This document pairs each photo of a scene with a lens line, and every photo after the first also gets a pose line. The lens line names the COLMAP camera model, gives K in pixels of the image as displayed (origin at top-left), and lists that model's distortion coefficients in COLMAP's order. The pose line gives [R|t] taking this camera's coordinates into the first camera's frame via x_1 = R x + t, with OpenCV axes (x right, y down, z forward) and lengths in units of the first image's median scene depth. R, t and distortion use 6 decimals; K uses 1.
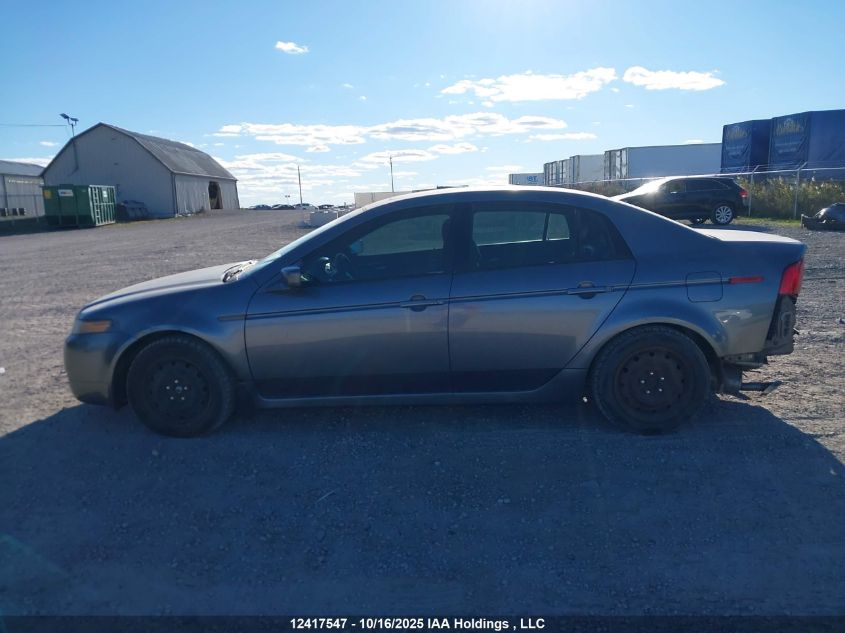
lens RADIAL K [[681.7, 0, 420.0], [0, 681.7, 297.6], [0, 0, 1]] dist [0.045798, -0.046569]
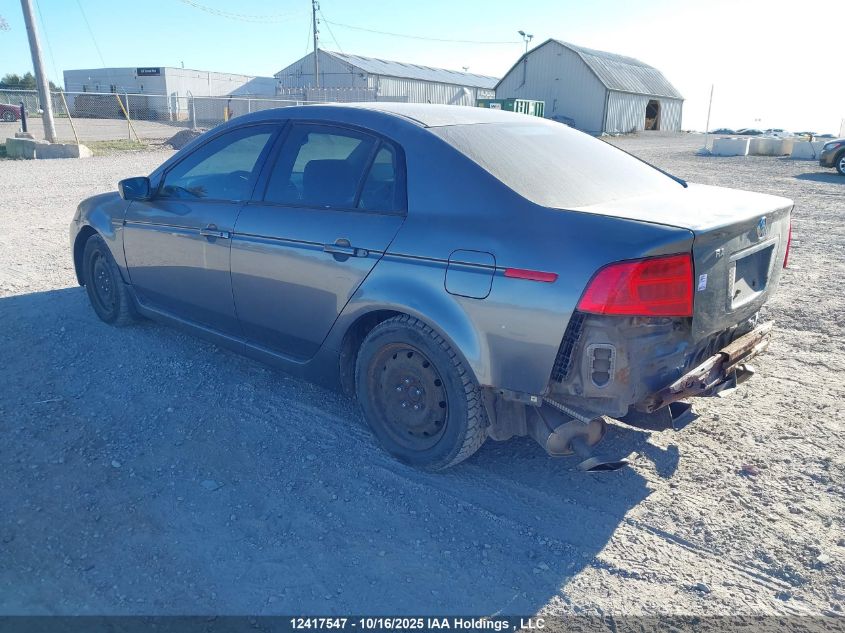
lens RADIAL K [[681.7, 0, 420.0], [0, 681.7, 297.6], [0, 0, 1]] dist [0.045798, -0.046569]
pose [[0.777086, 0.208382, -0.593897, 0.447034], [-0.140517, 0.977224, 0.159021, -0.052504], [0.613508, -0.040121, 0.788669, 0.272252]]
